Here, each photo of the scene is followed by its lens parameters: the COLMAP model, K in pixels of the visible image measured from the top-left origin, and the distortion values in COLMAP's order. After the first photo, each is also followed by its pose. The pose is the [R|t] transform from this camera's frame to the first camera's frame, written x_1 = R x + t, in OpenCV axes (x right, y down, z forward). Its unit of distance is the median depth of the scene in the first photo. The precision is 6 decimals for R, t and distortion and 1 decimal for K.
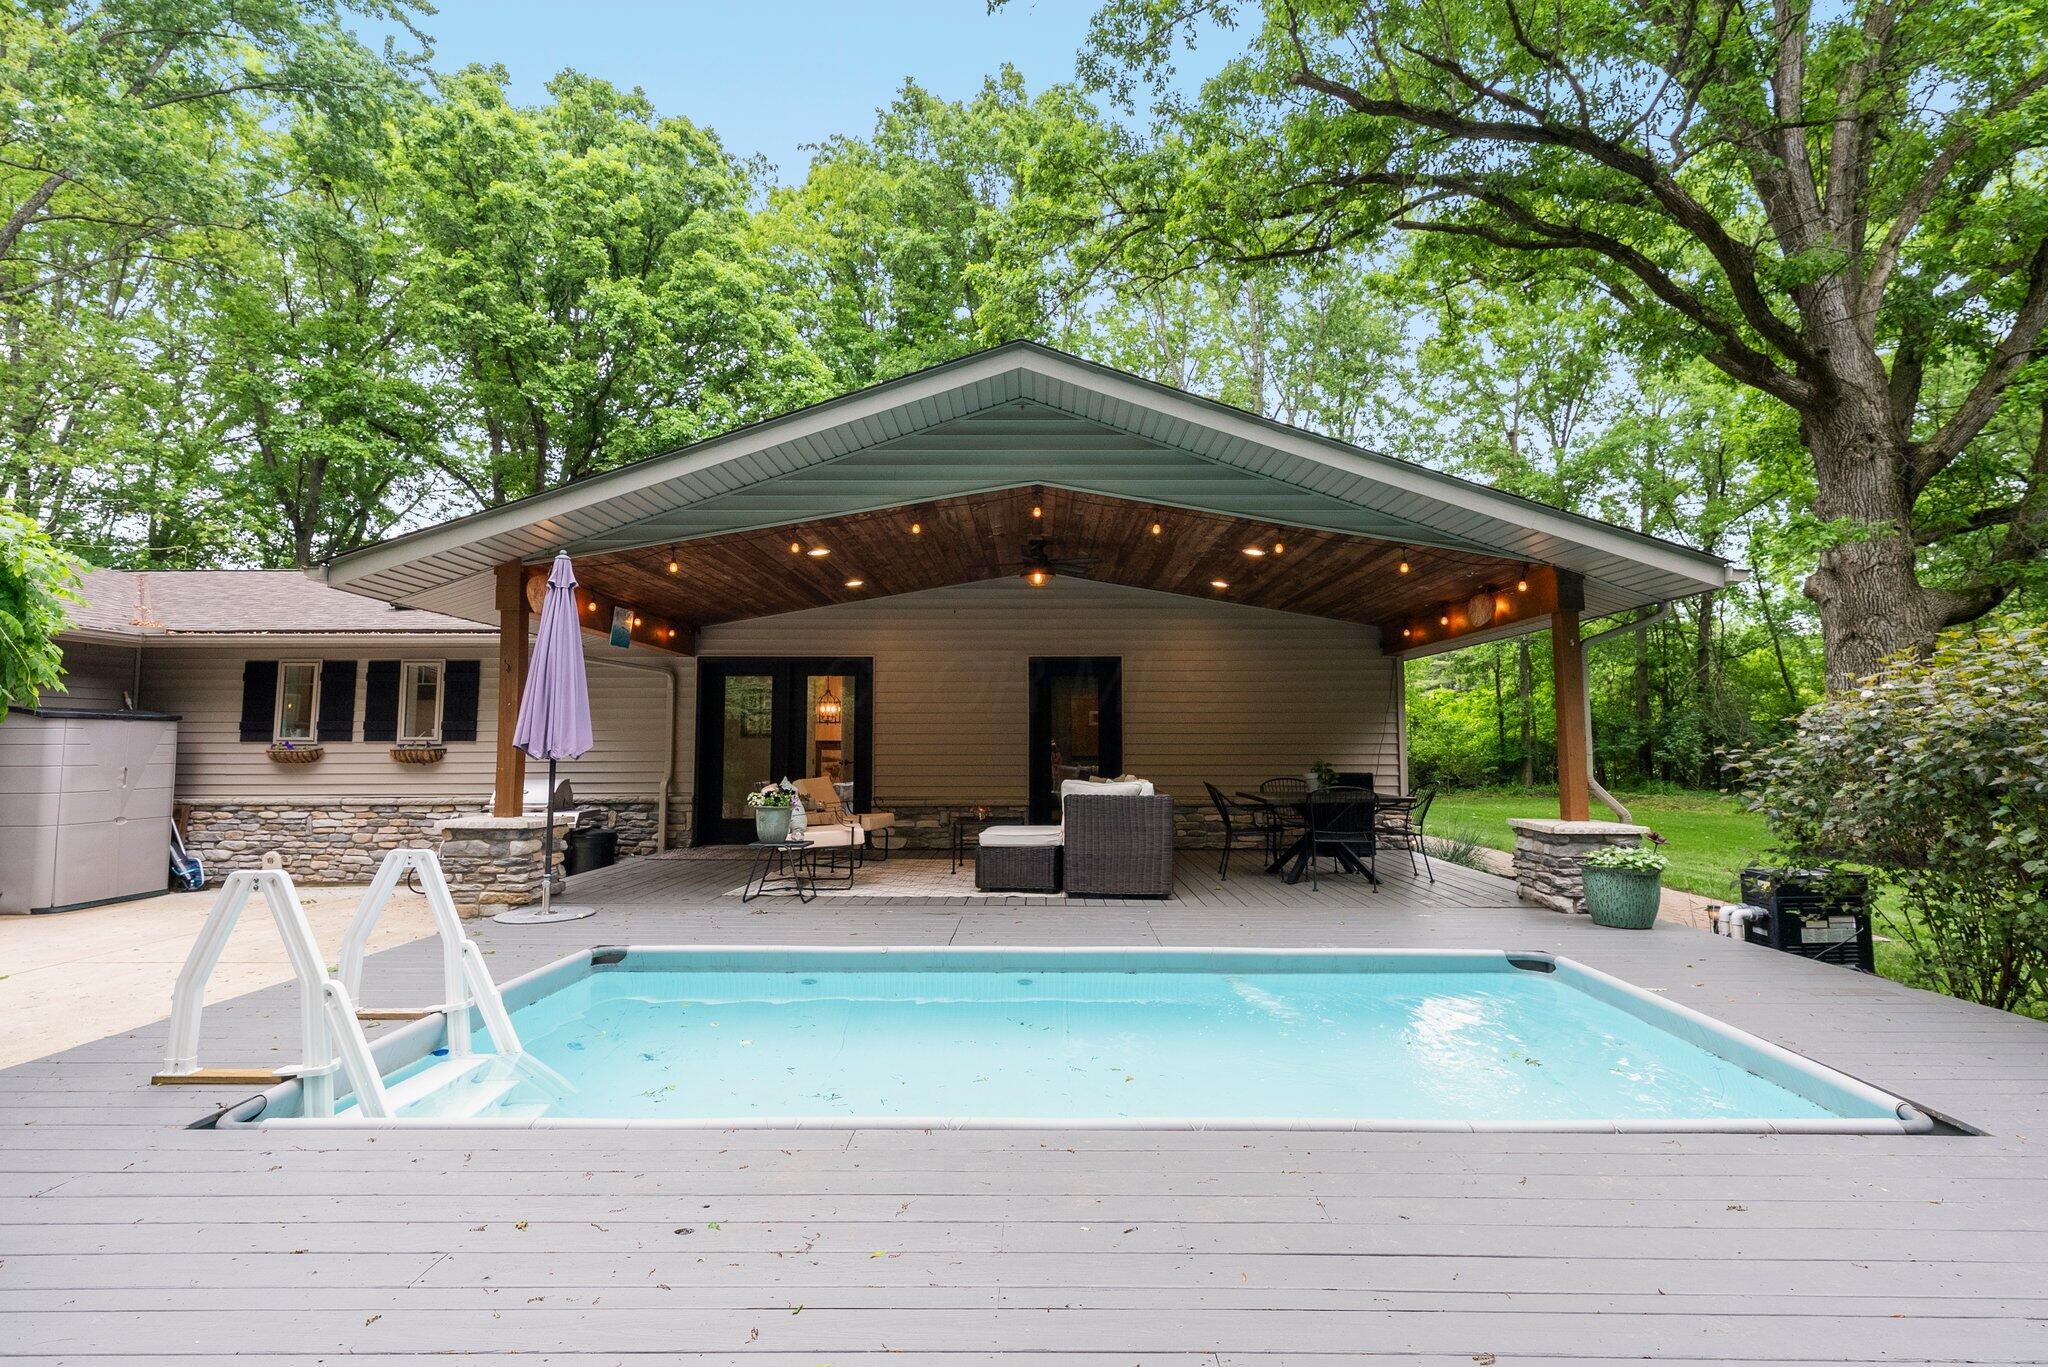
lens RADIAL K [[966.4, 0, 1025.5], [0, 966.4, 676.3], [0, 0, 1]] dist [-0.002030, 0.000983]
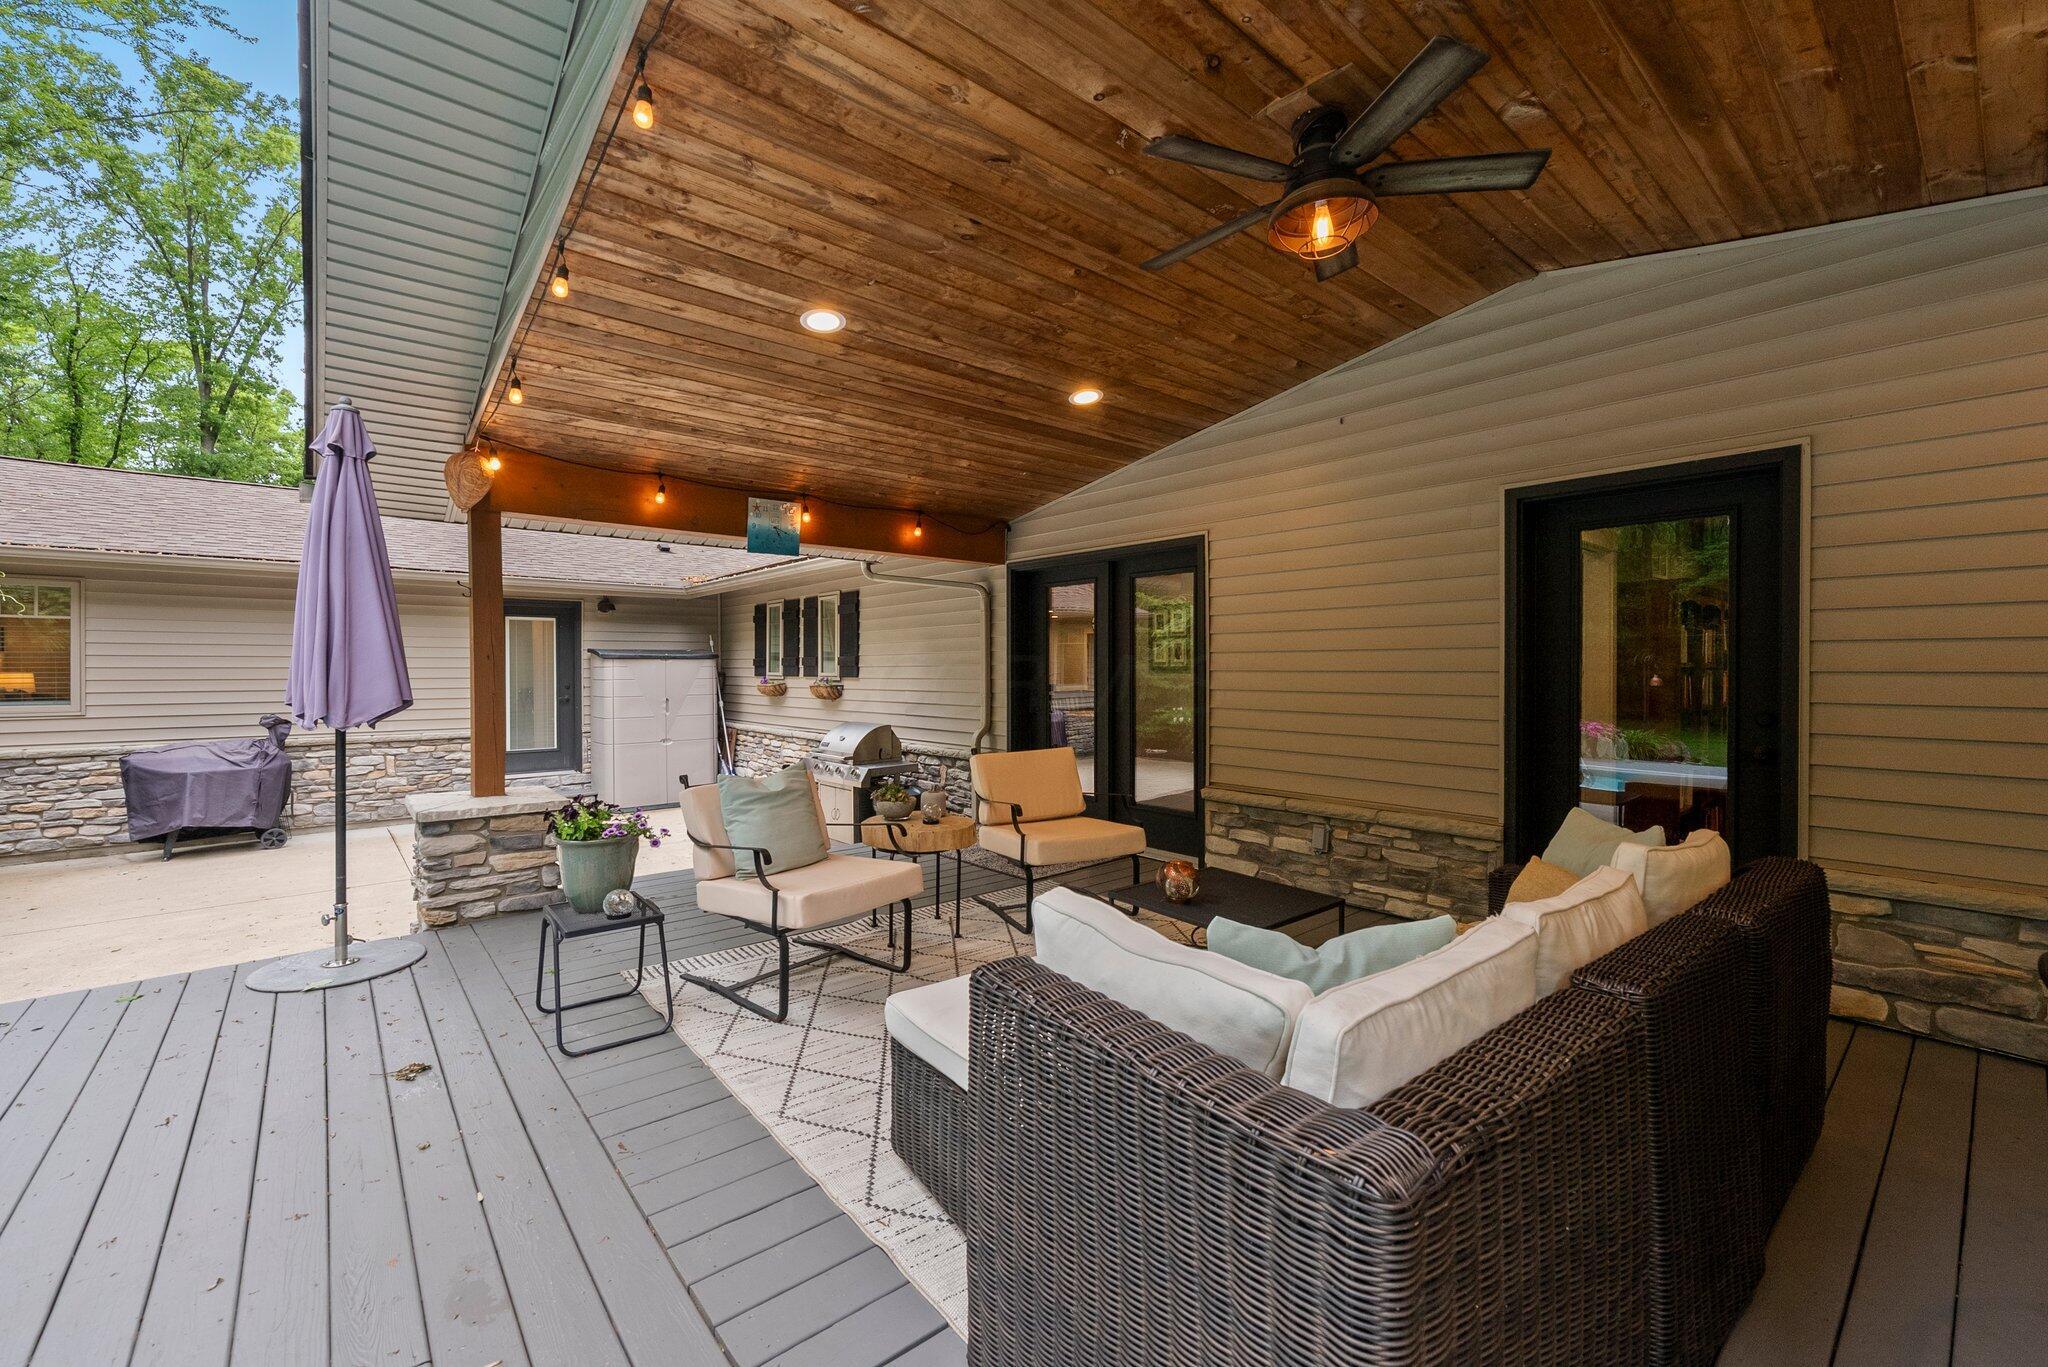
lens RADIAL K [[834.5, 0, 1019.3], [0, 834.5, 675.5], [0, 0, 1]] dist [-0.000040, -0.000075]
pose [[0.650944, 0.005951, -0.759102, 0.141386], [0.056359, 0.996831, 0.056144, 0.028705], [0.757031, -0.079329, 0.648546, 0.599018]]
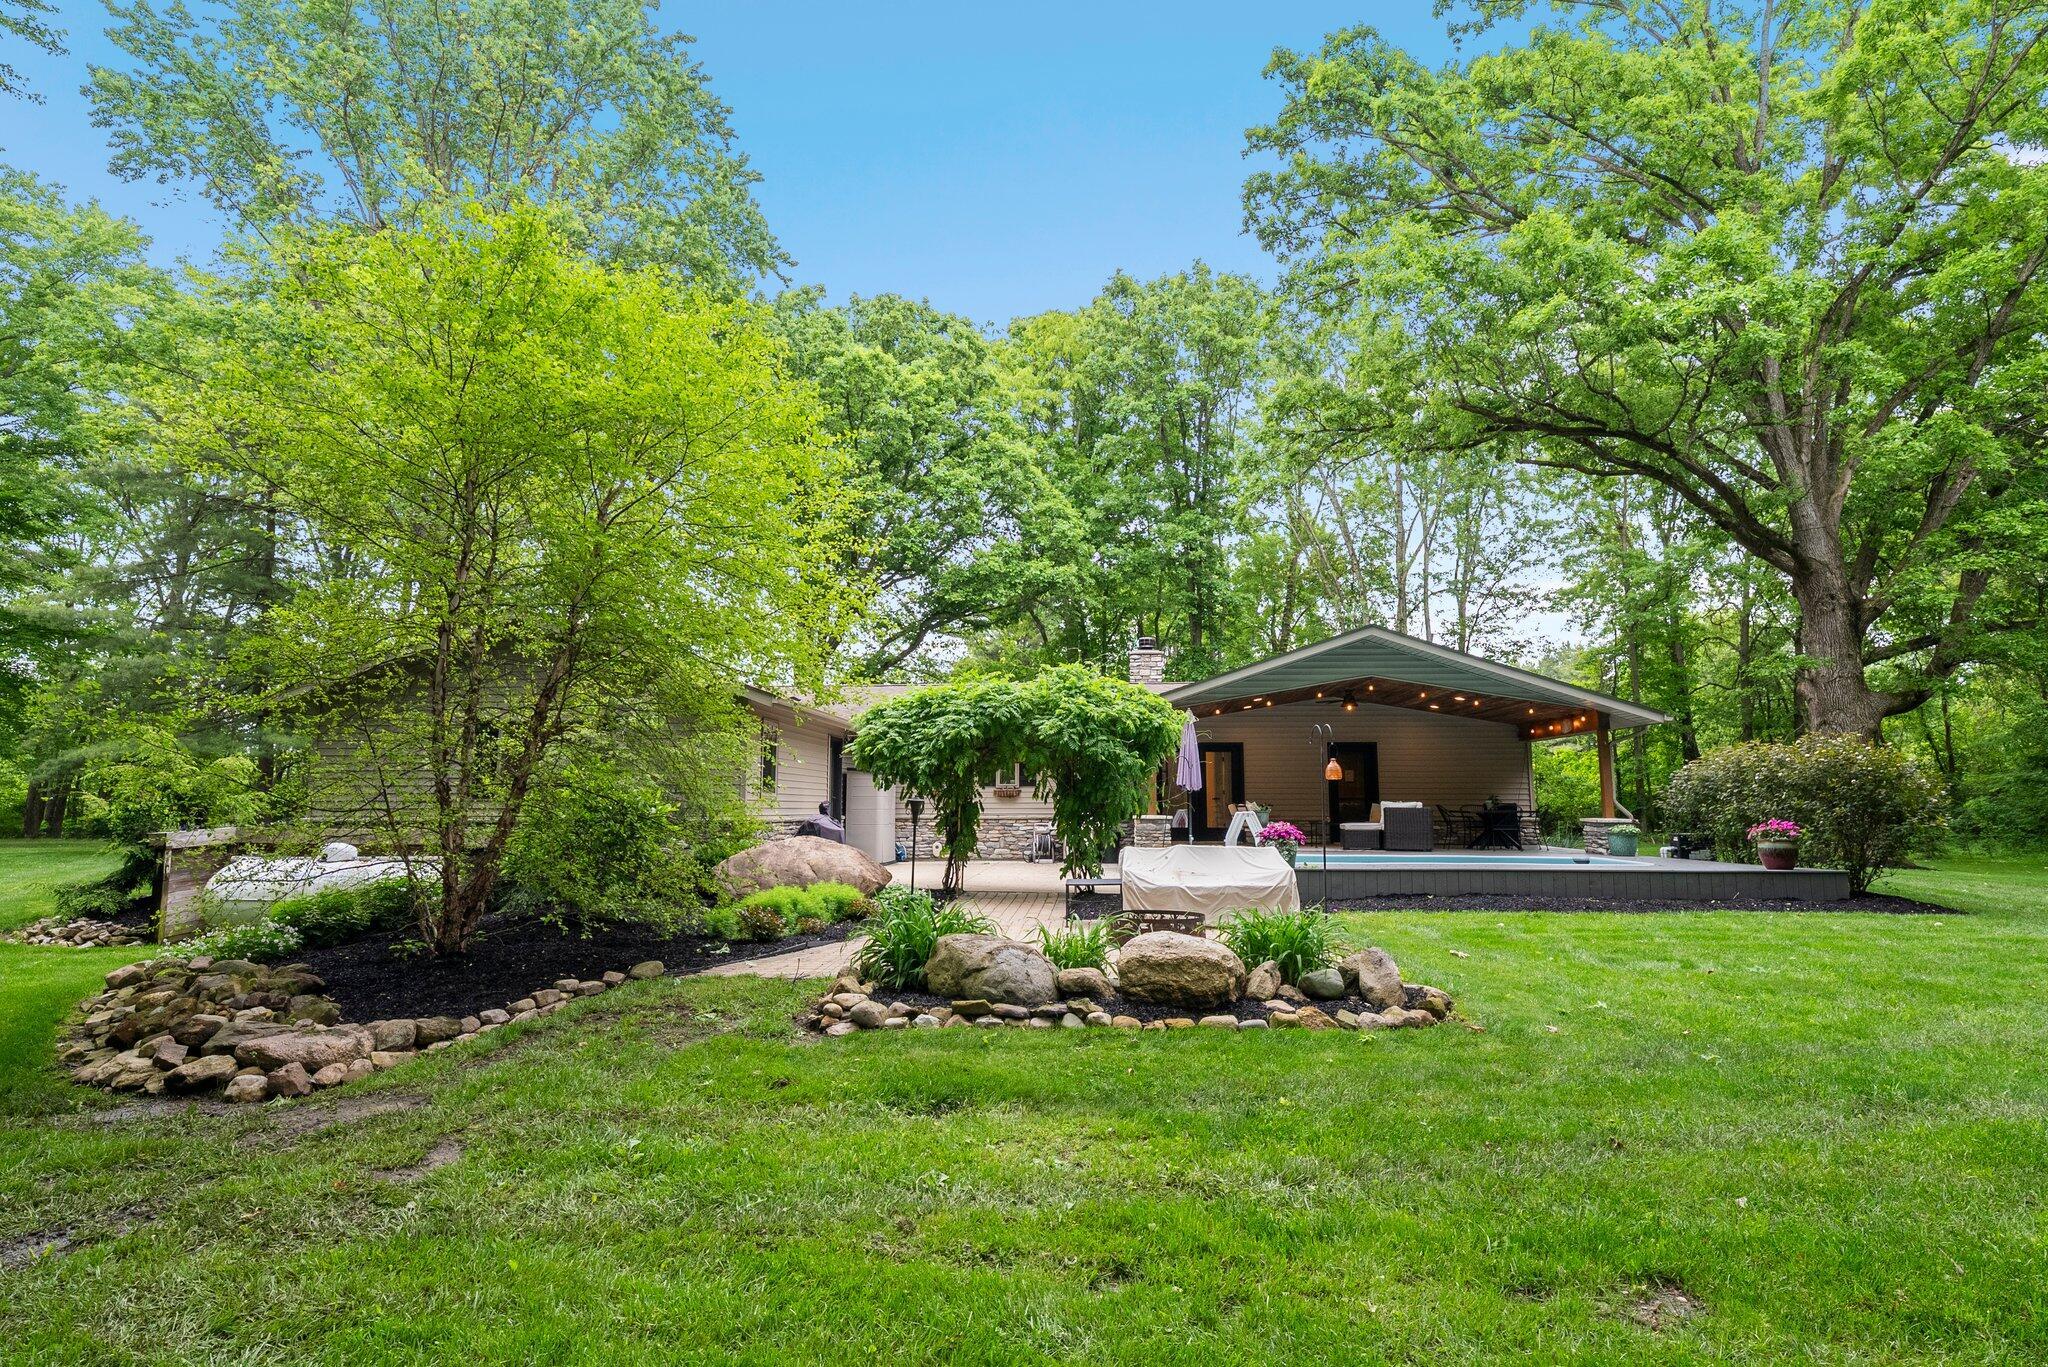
lens RADIAL K [[1048.3, 0, 1031.2], [0, 1048.3, 679.1], [0, 0, 1]] dist [-0.000200, 0.000156]
pose [[0.997622, -0.005459, -0.068700, -0.434464], [0.002198, 0.998871, -0.047463, -0.047257], [0.068882, 0.047200, 0.996508, -1.096345]]
